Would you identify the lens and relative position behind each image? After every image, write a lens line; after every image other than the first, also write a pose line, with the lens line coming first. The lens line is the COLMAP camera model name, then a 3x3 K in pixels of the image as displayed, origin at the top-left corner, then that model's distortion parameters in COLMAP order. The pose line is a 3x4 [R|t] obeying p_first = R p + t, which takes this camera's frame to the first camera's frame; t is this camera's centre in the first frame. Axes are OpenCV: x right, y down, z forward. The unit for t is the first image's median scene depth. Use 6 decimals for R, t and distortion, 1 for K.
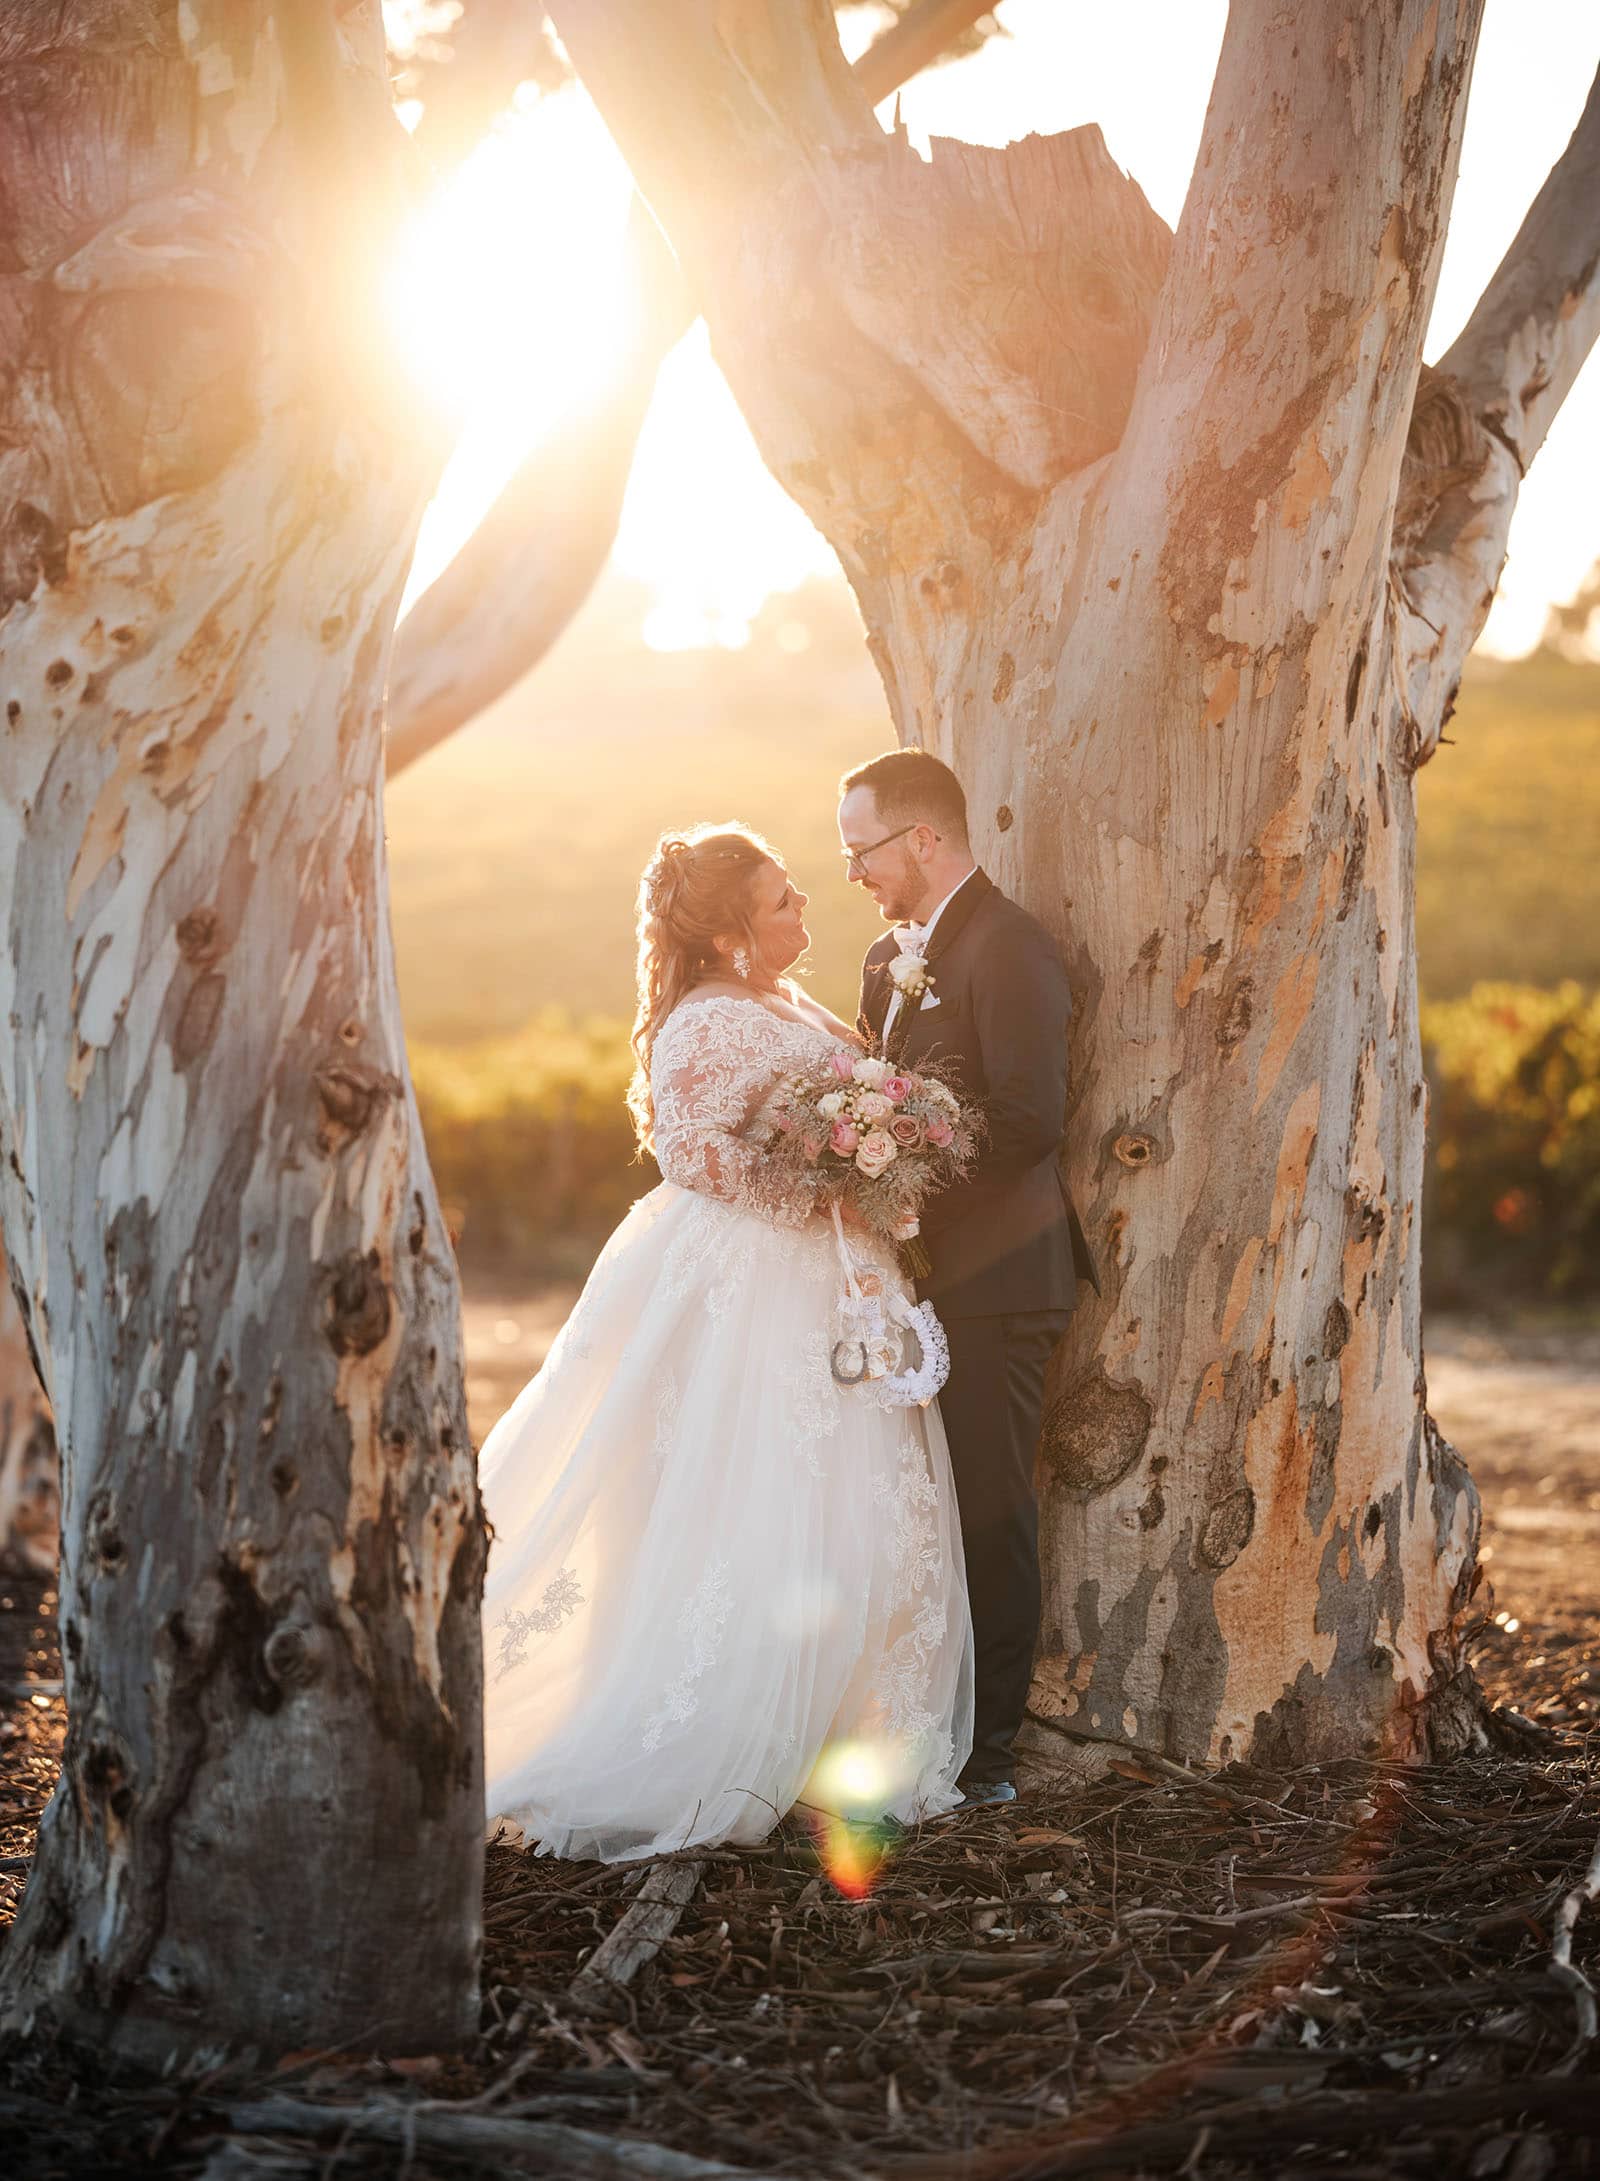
lens RADIAL K [[5772.0, 0, 800.0], [0, 5772.0, 1091.8], [0, 0, 1]] dist [0.049959, 0.000000]
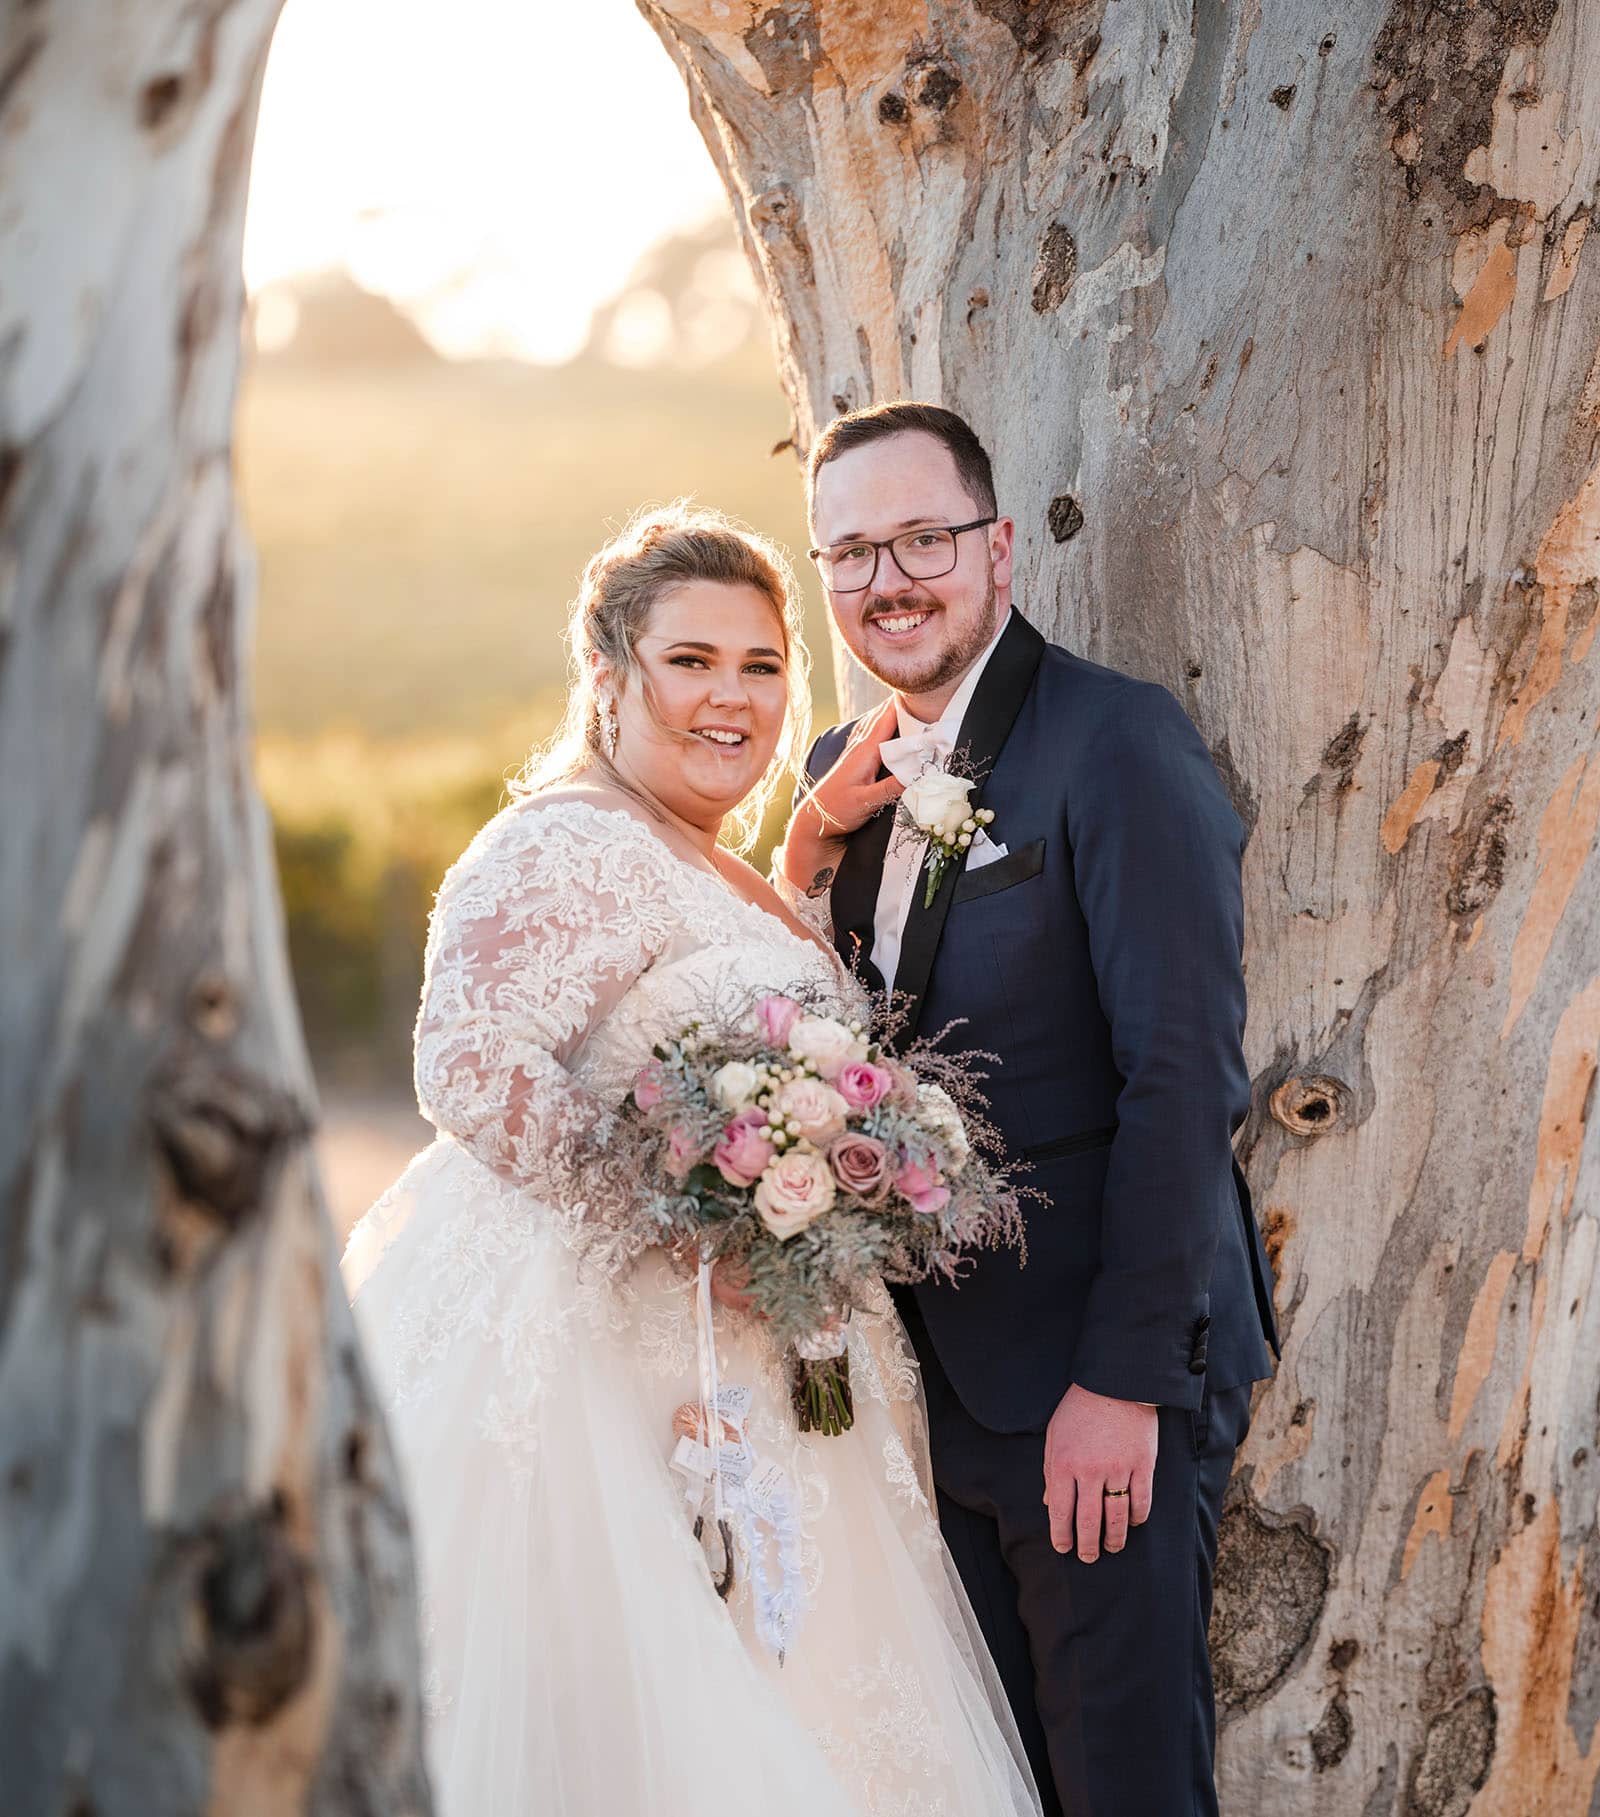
lens RADIAL K [[5742.8, 0, 800.4], [0, 5742.8, 905.3], [0, 0, 1]] dist [0.049188, 0.000000]
pose [[0.981181, -0.018991, 0.192155, -0.098615], [0.015282, 0.999668, 0.020767, -0.021948], [-0.192486, -0.017440, 0.981145, 0.459608]]
